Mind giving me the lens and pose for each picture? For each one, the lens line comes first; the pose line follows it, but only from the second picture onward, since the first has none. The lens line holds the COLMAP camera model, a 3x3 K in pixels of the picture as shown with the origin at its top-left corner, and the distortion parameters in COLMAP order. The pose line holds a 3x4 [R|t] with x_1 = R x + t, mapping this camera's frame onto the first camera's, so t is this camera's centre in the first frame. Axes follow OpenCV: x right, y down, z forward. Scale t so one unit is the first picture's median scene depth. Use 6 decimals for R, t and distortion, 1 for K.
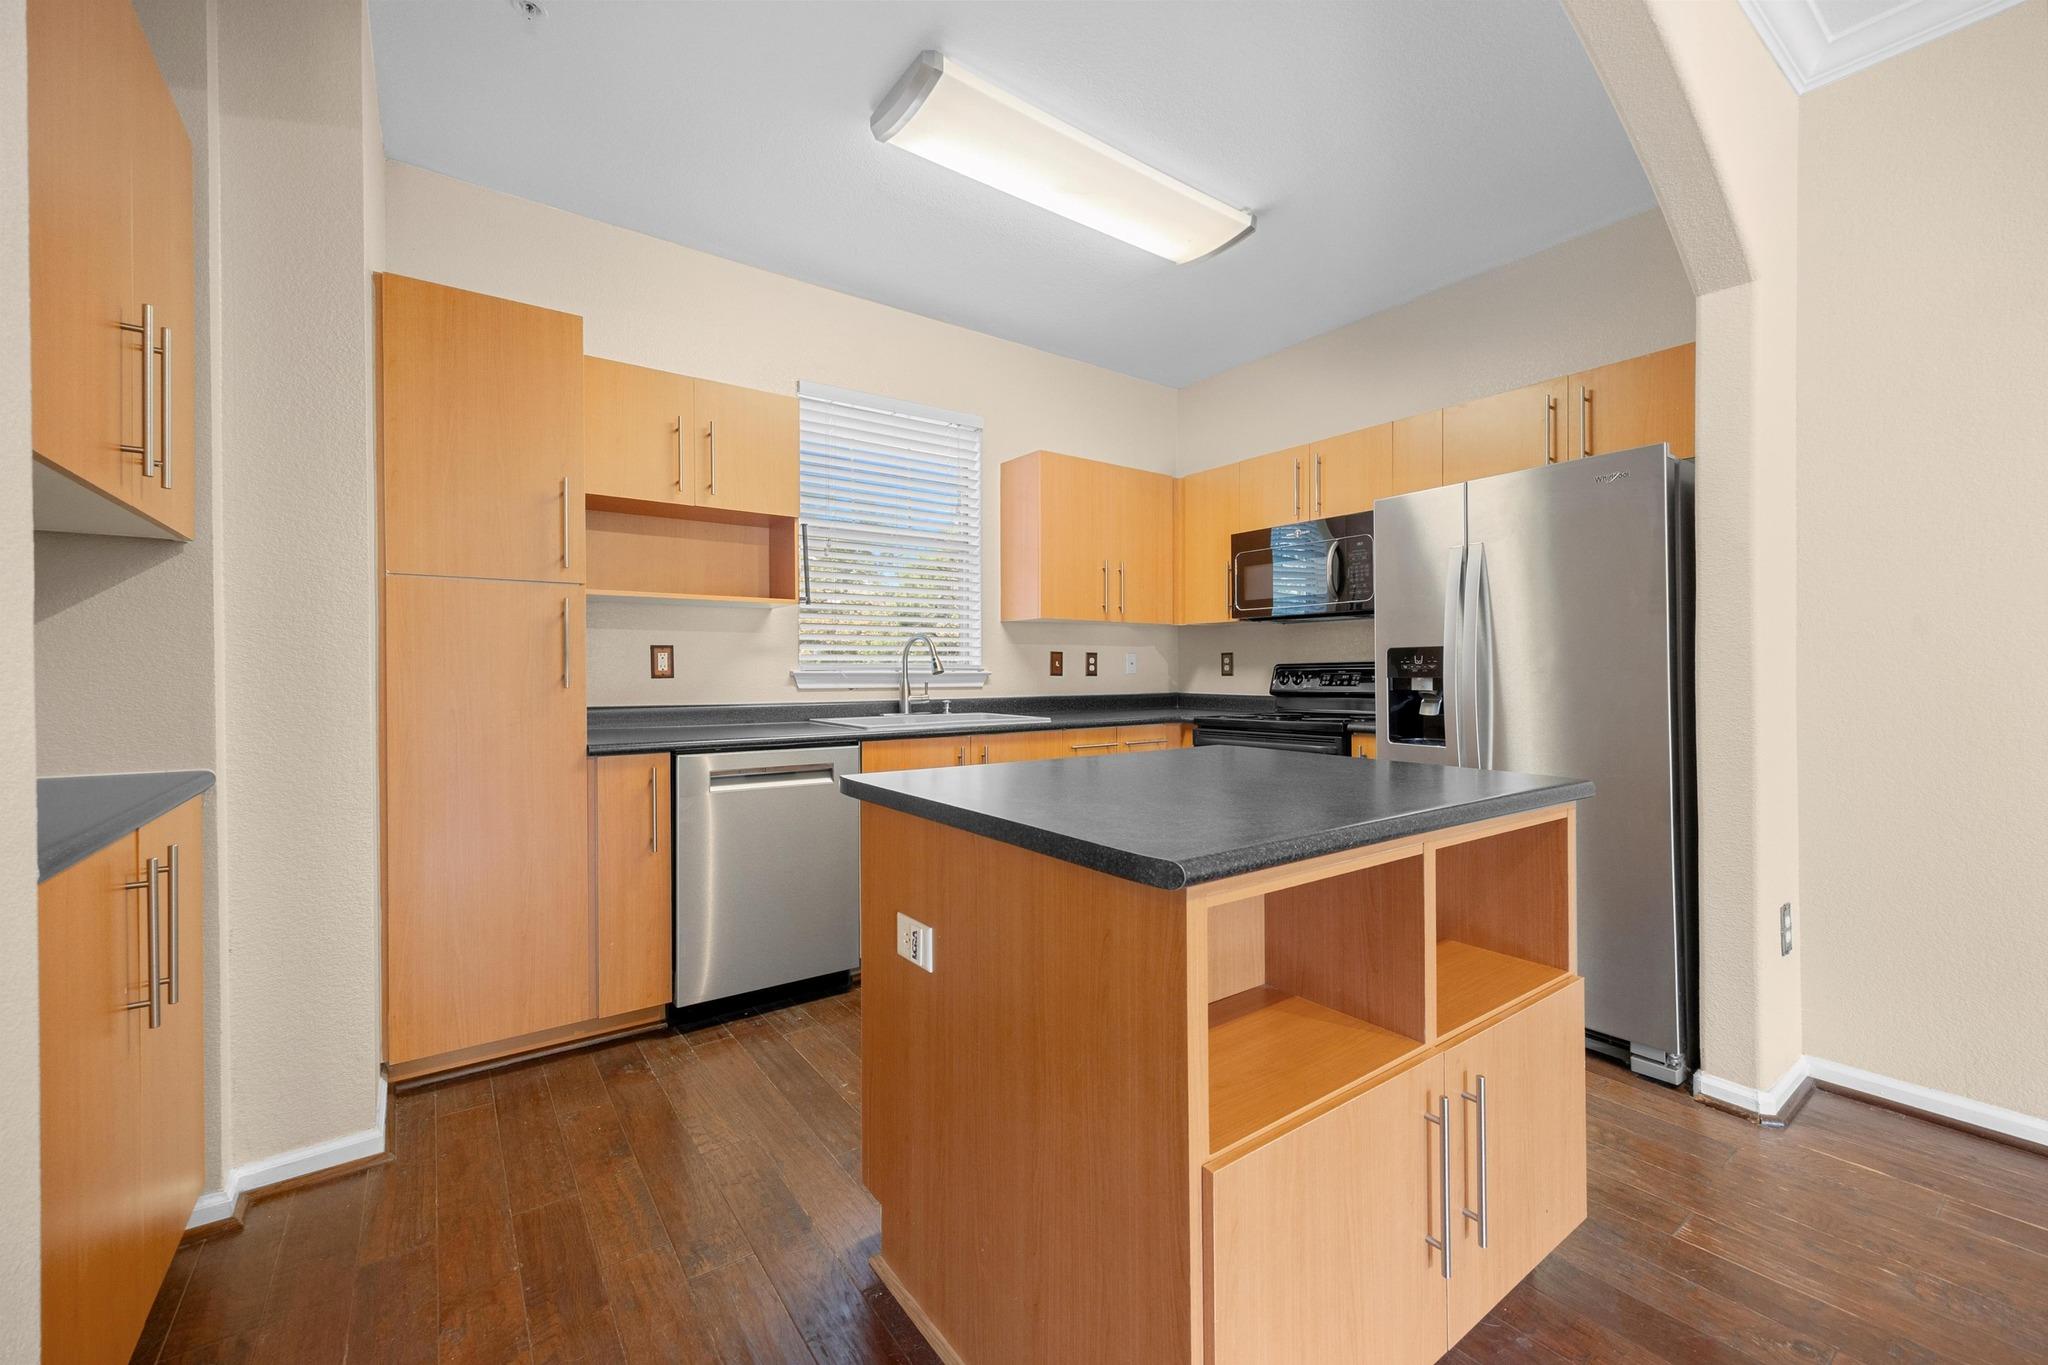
lens RADIAL K [[816.1, 0, 1026.4], [0, 816.1, 676.4], [0, 0, 1]] dist [-0.002361, -0.000101]
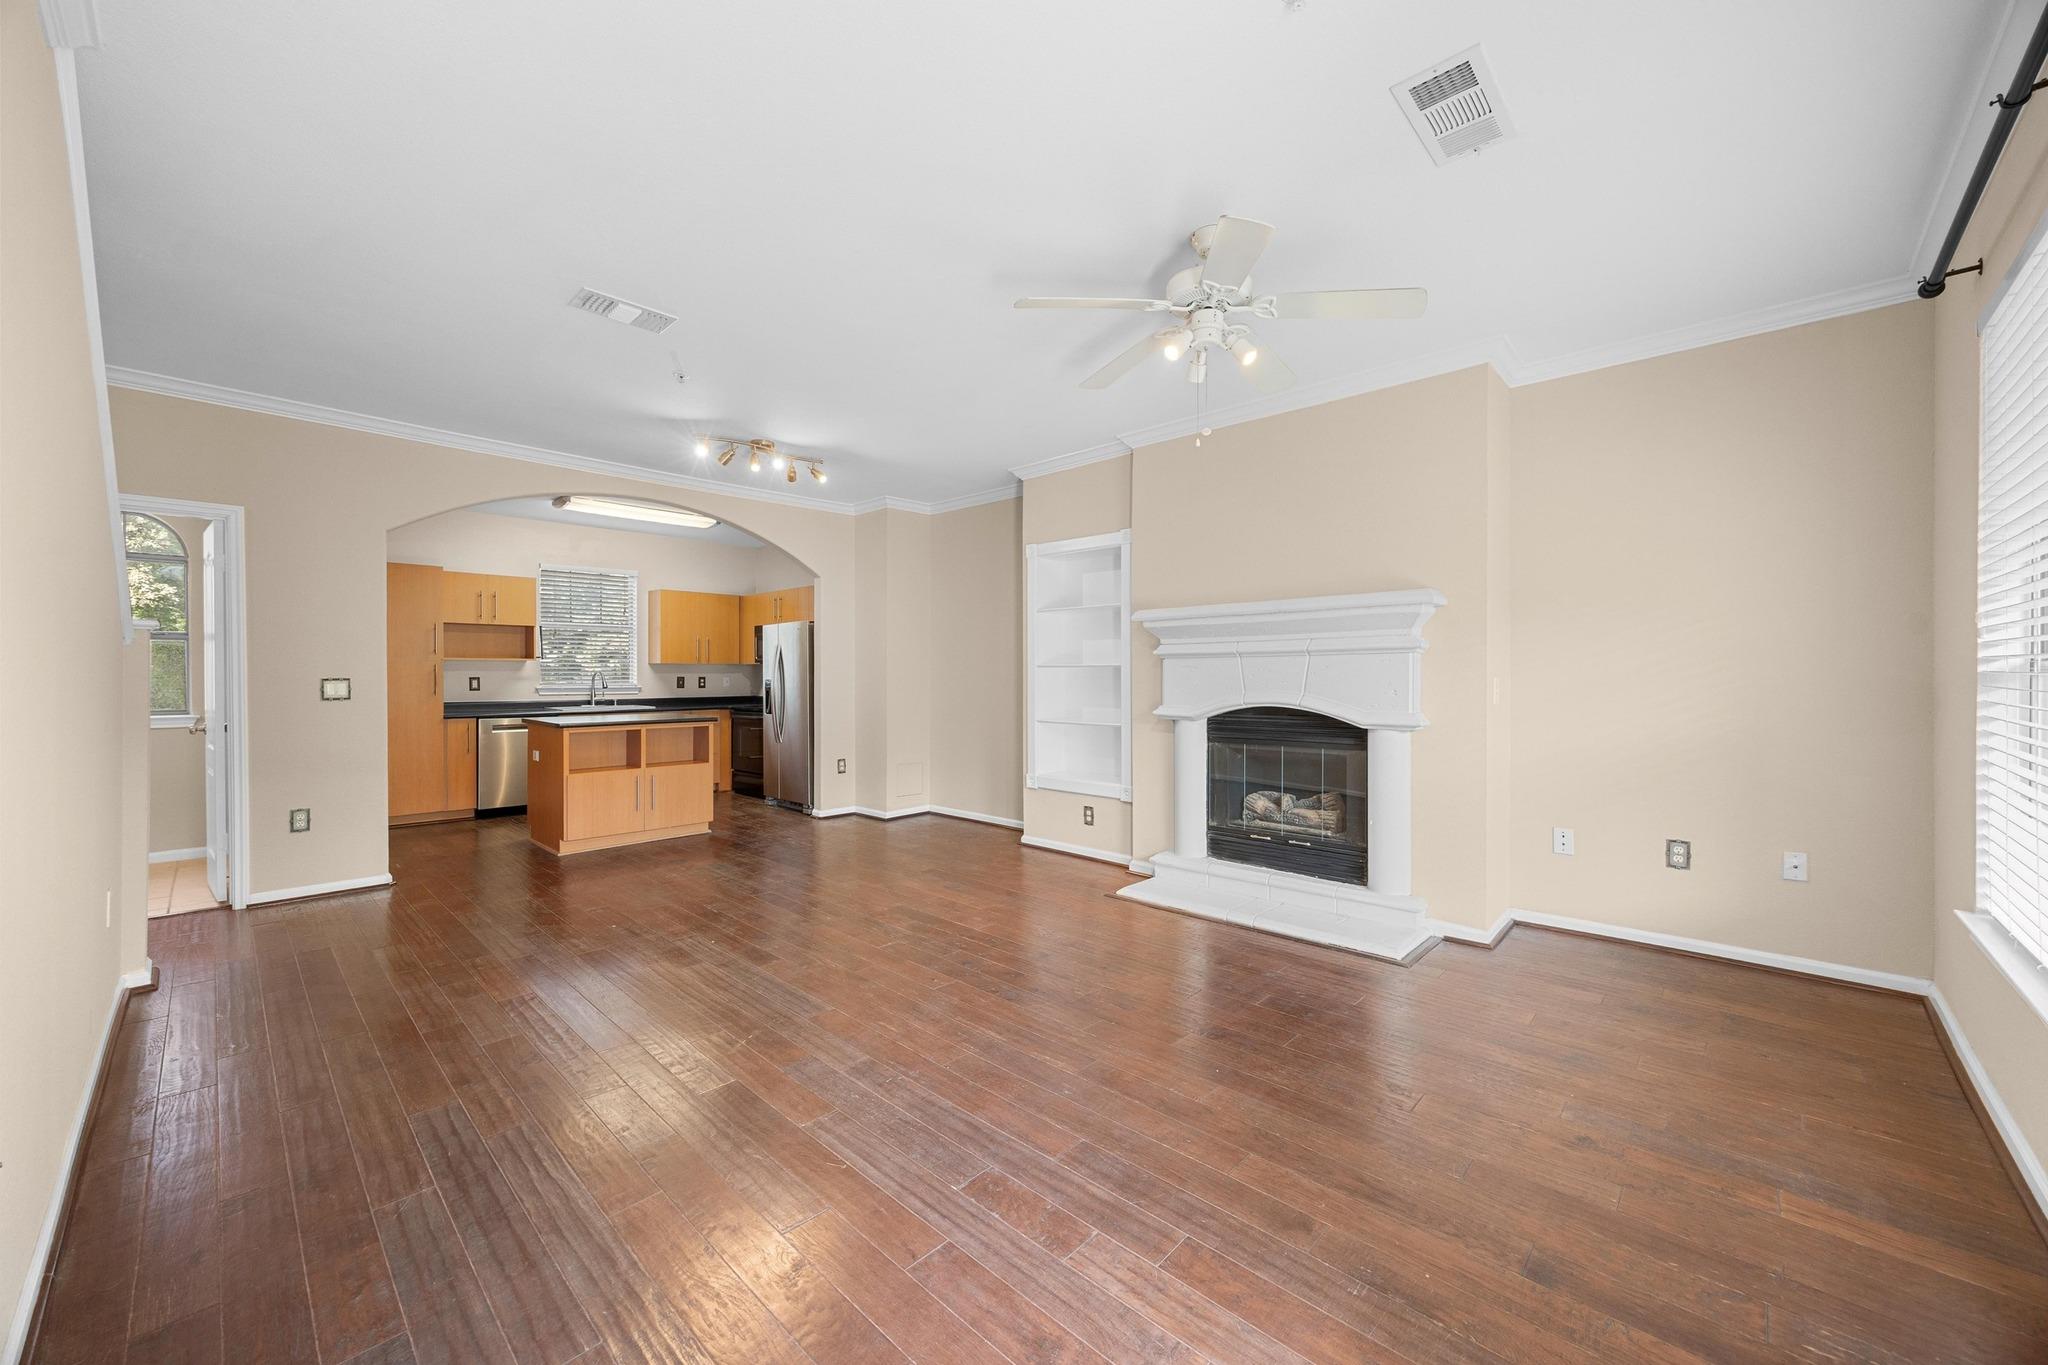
lens RADIAL K [[778.1, 0, 1016.8], [0, 778.1, 679.9], [0, 0, 1]] dist [-0.001088, -0.000024]
pose [[0.987673, 0.000515, 0.156533, 0.745660], [-0.000432, 1.000000, -0.000563, -0.027669], [-0.156533, 0.000488, 0.987673, -1.470421]]
